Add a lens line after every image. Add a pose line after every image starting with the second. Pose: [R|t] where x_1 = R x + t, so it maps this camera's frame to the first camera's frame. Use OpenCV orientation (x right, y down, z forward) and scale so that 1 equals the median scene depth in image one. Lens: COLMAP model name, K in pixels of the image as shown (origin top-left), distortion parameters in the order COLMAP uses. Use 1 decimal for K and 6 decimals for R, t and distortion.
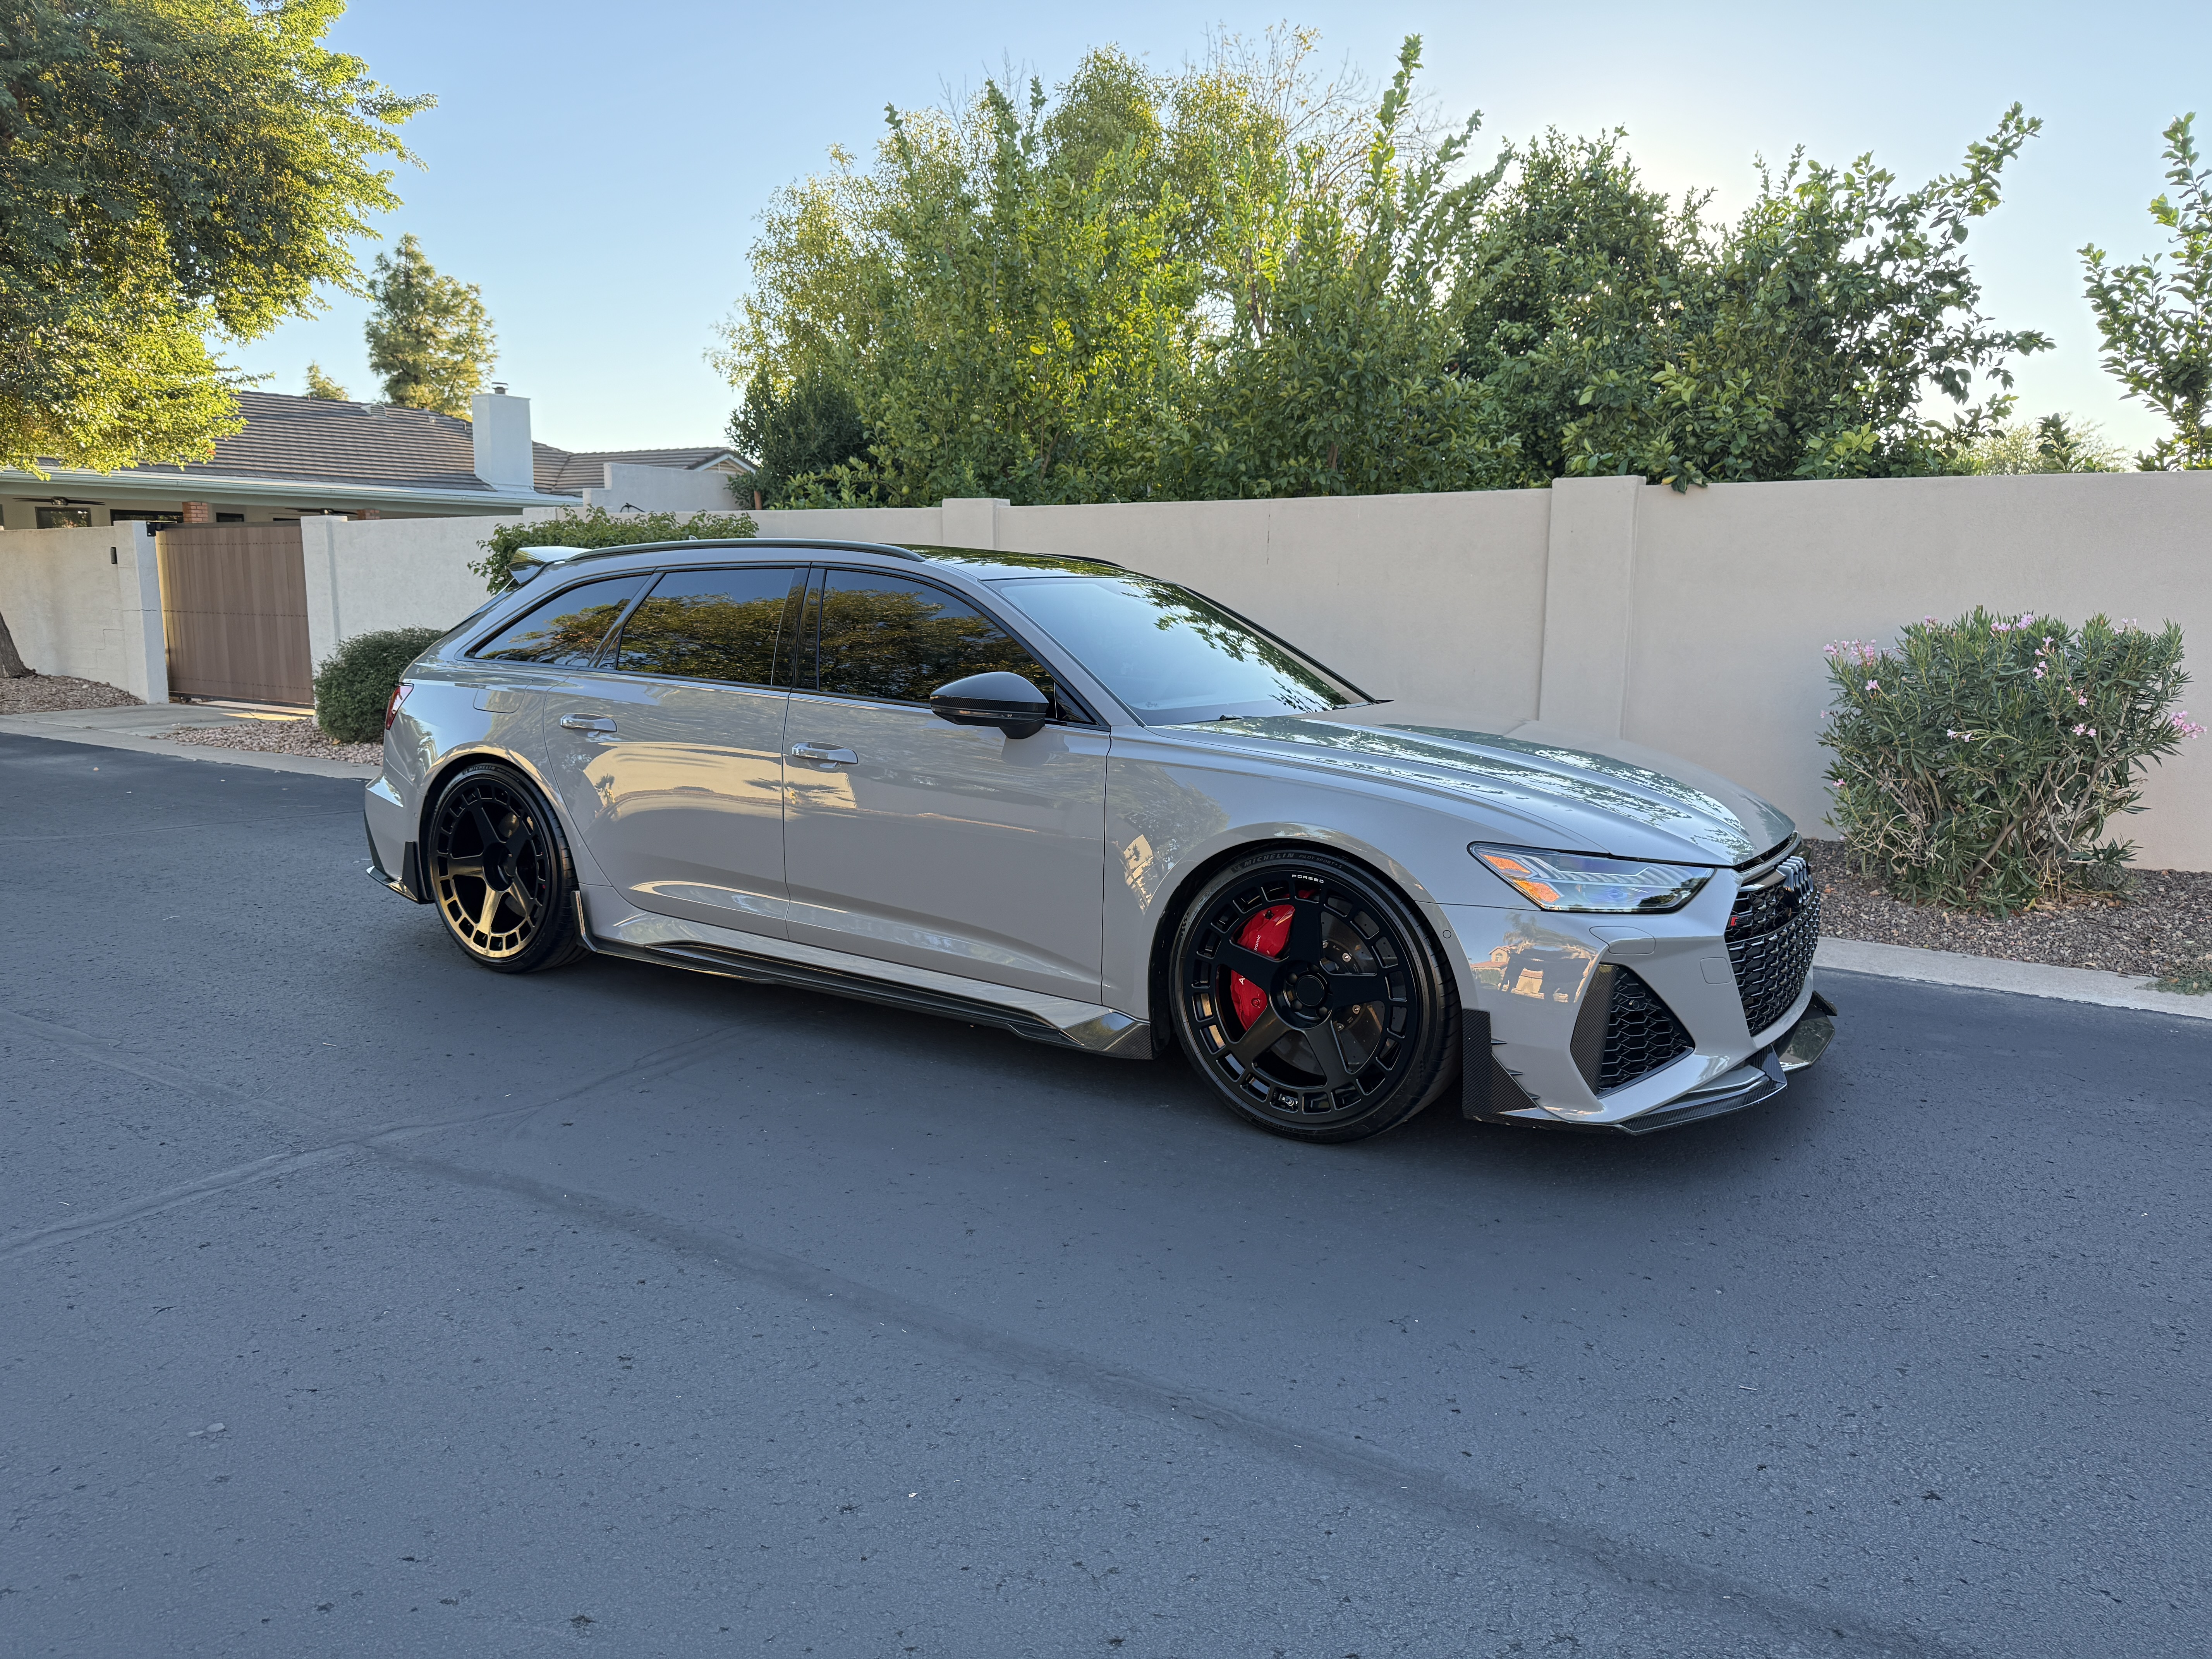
lens RADIAL K [[1520.0, 0, 1115.0], [0, 1520.0, 838.4], [0, 0, 1]] dist [0.066768, -0.106892]
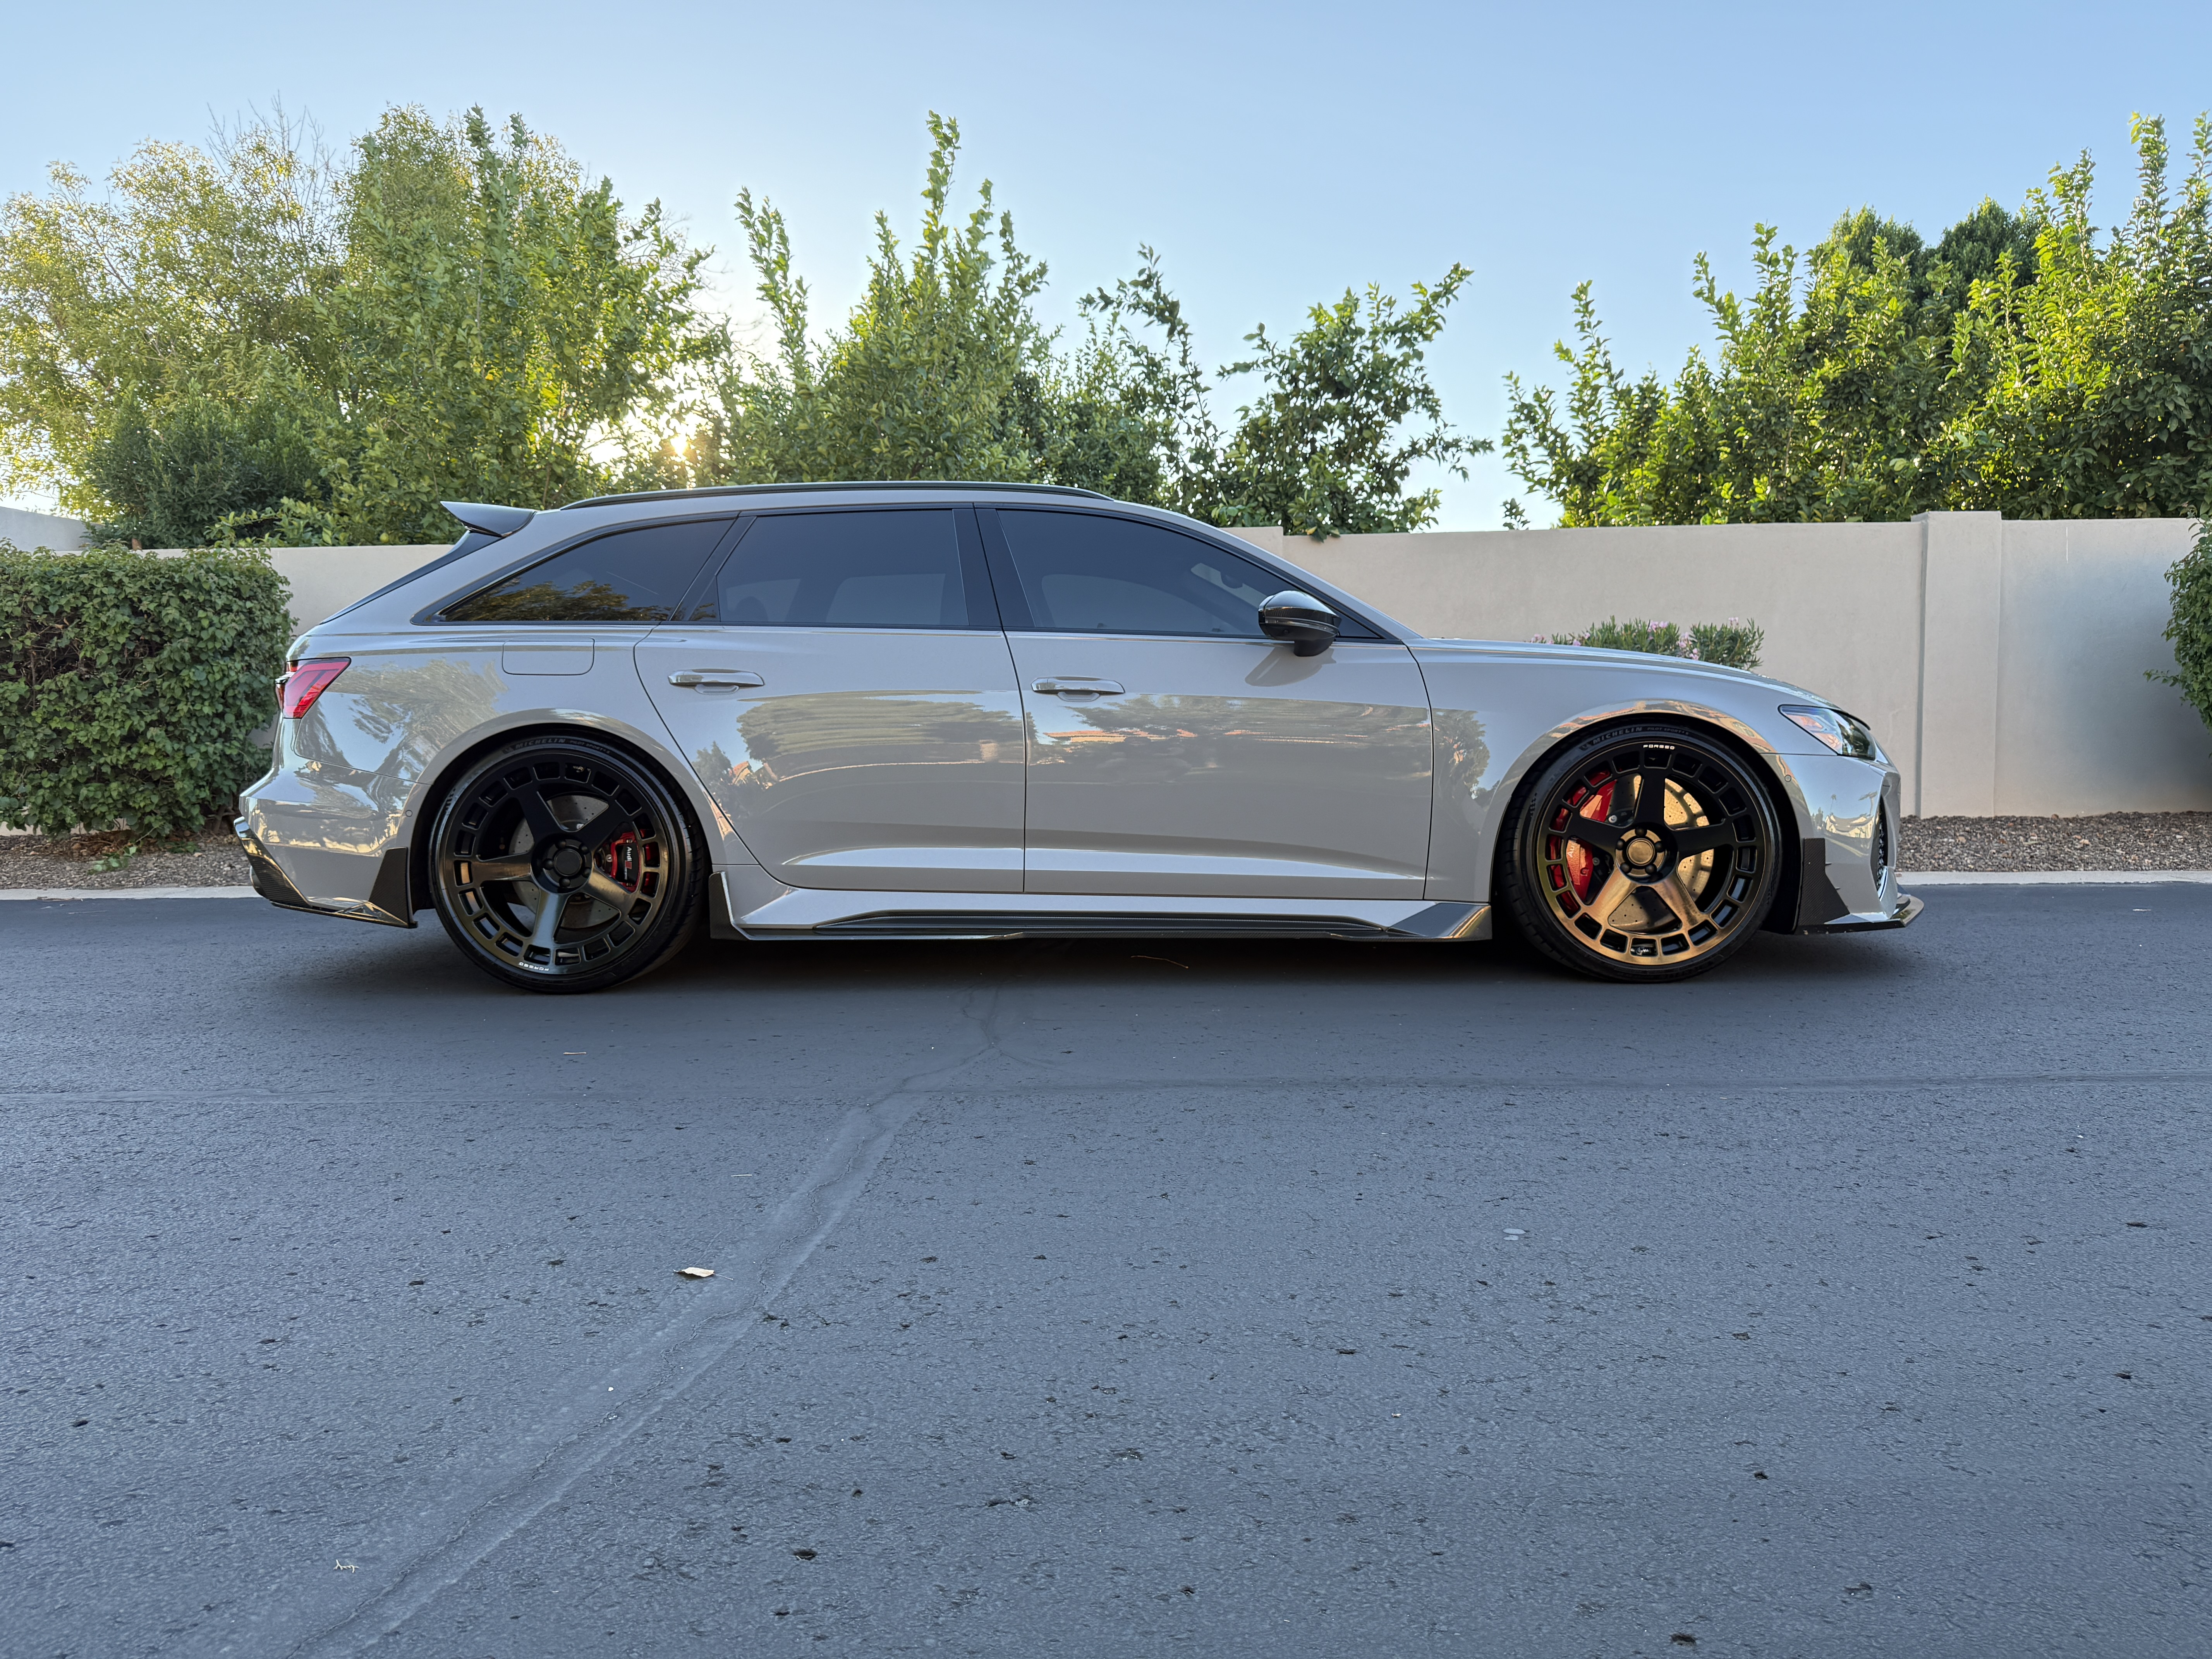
lens RADIAL K [[1520.0, 0, 1115.0], [0, 1520.0, 838.4], [0, 0, 1]] dist [0.066768, -0.106892]
pose [[0.860130, -0.054313, 0.507174, -0.597569], [0.098637, 0.993257, -0.060915, 0.090581], [-0.500446, 0.102421, 0.859688, 0.154122]]
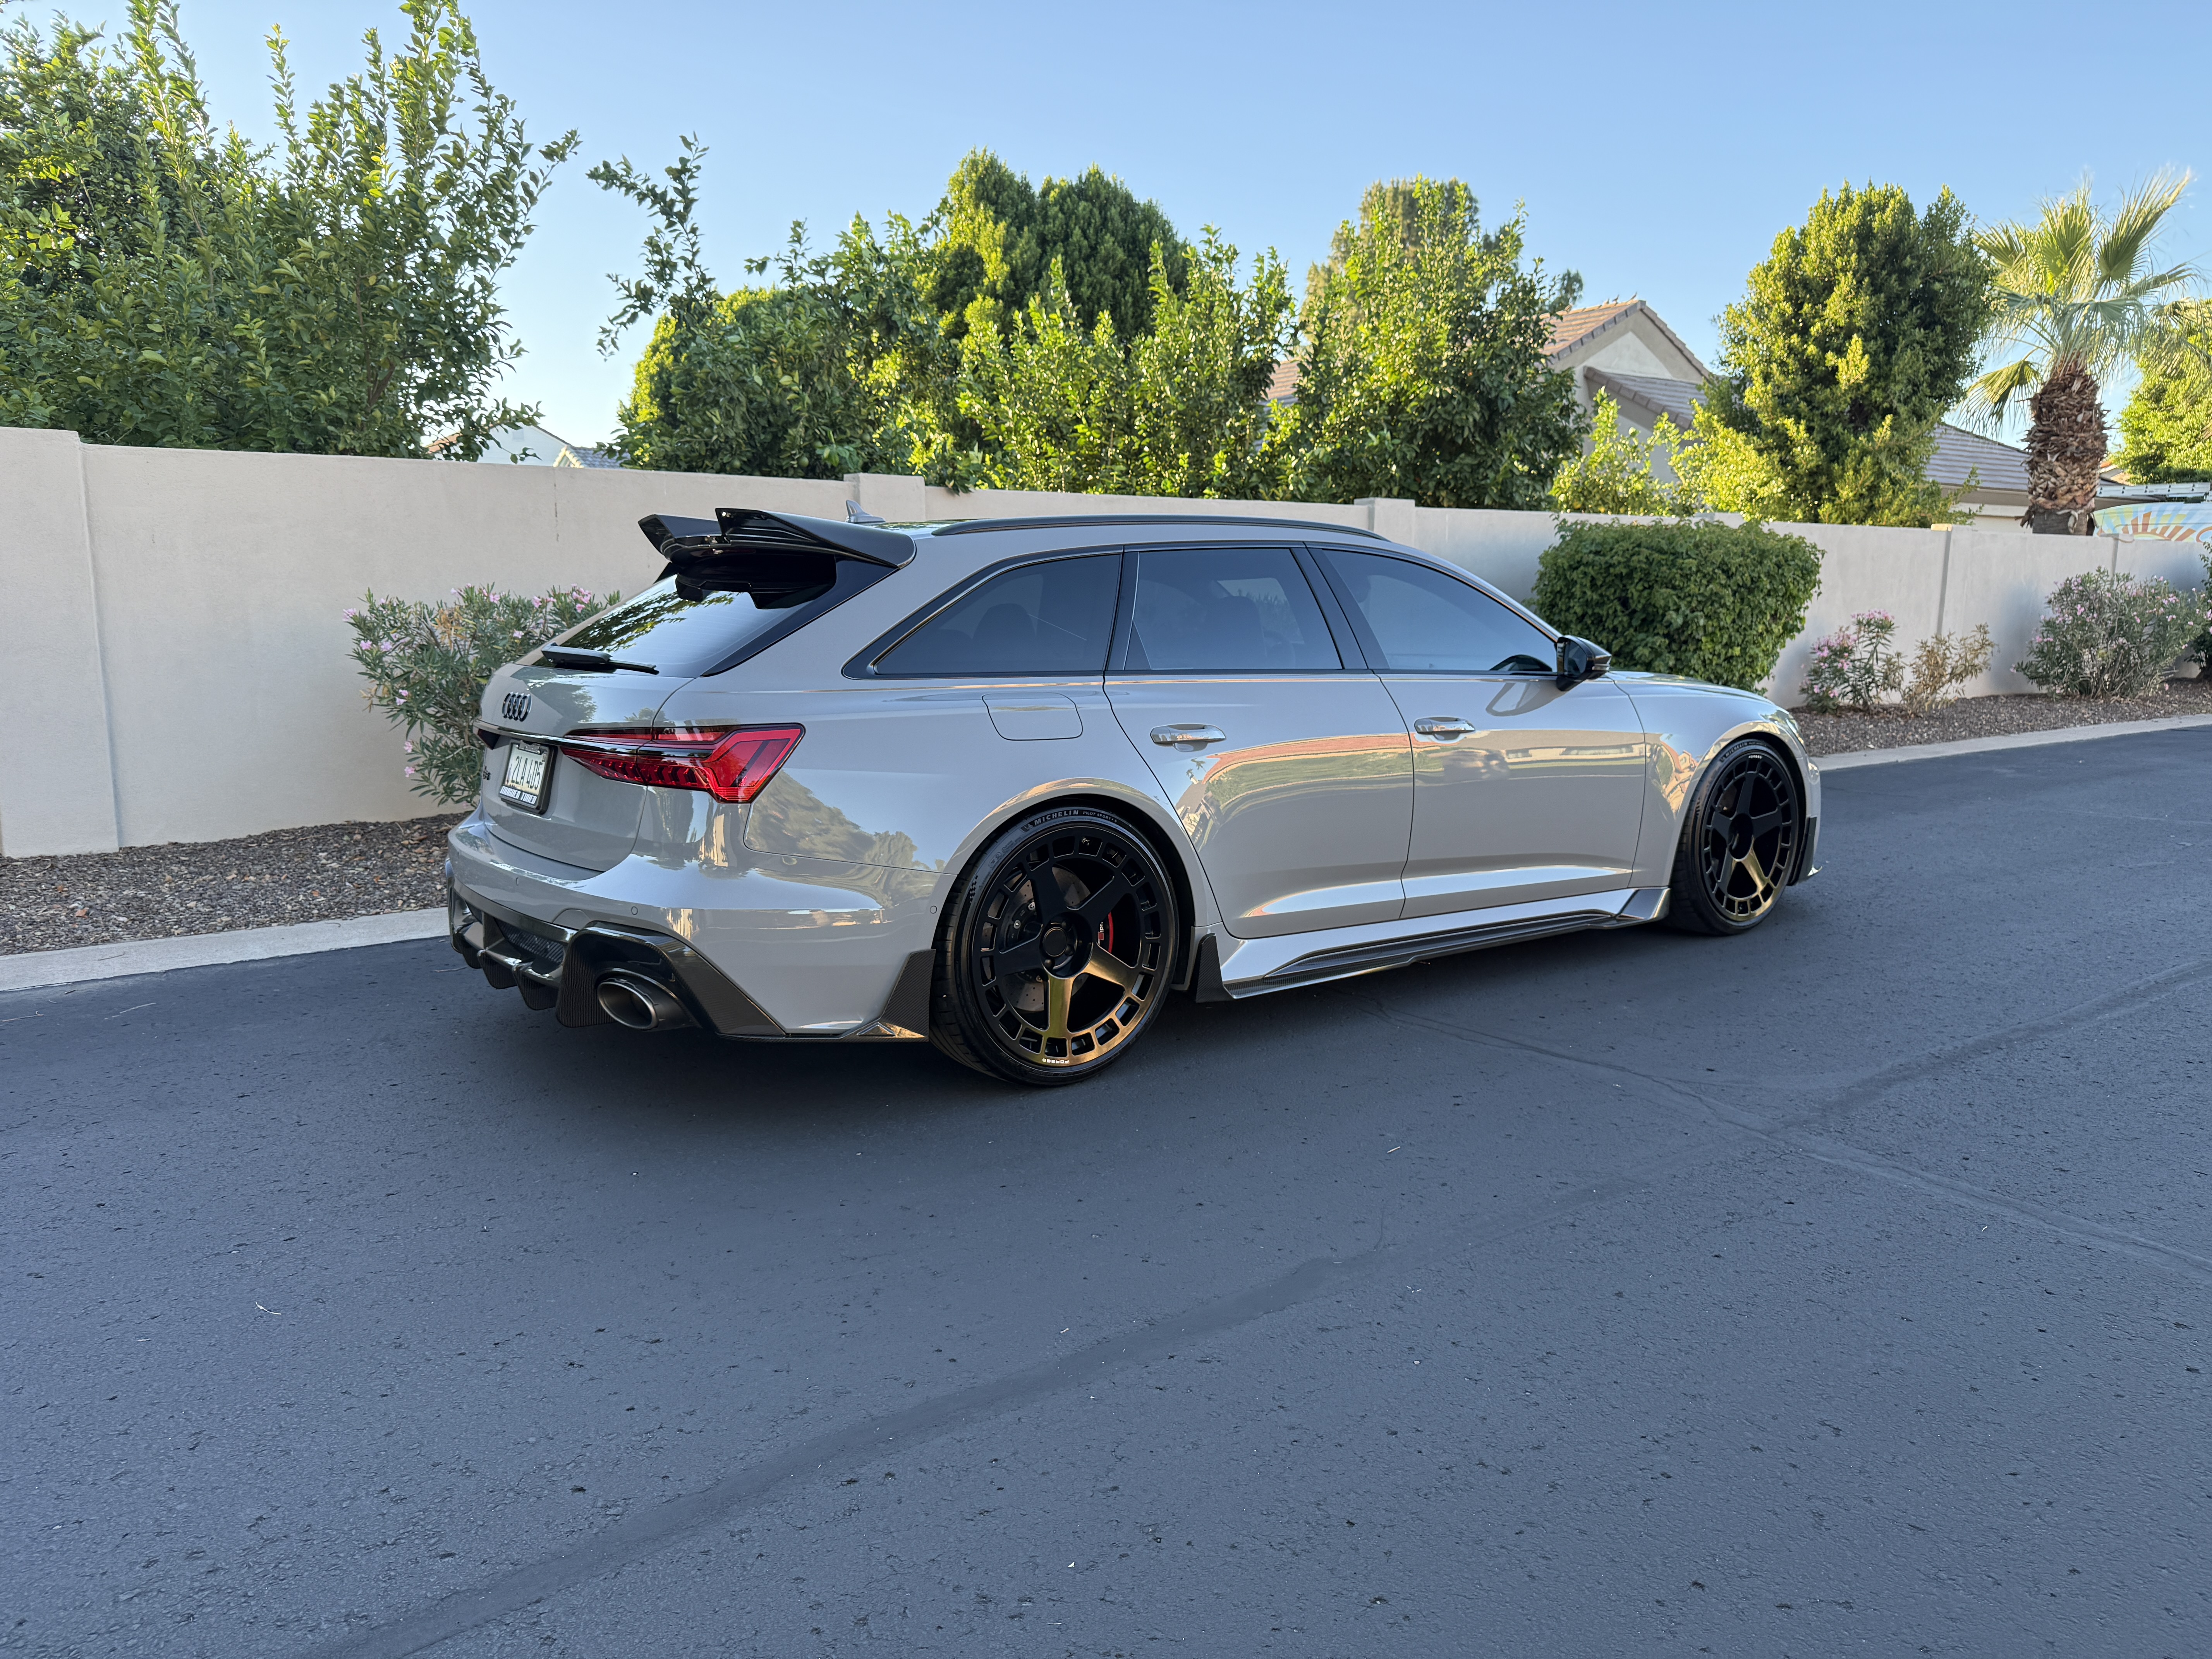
lens RADIAL K [[1520.0, 0, 1115.0], [0, 1520.0, 838.4], [0, 0, 1]] dist [0.066768, -0.106892]
pose [[0.366763, -0.155252, 0.917269, -1.128681], [0.144598, 0.983508, 0.108647, -0.115337], [-0.919008, 0.092788, 0.383163, 0.732413]]
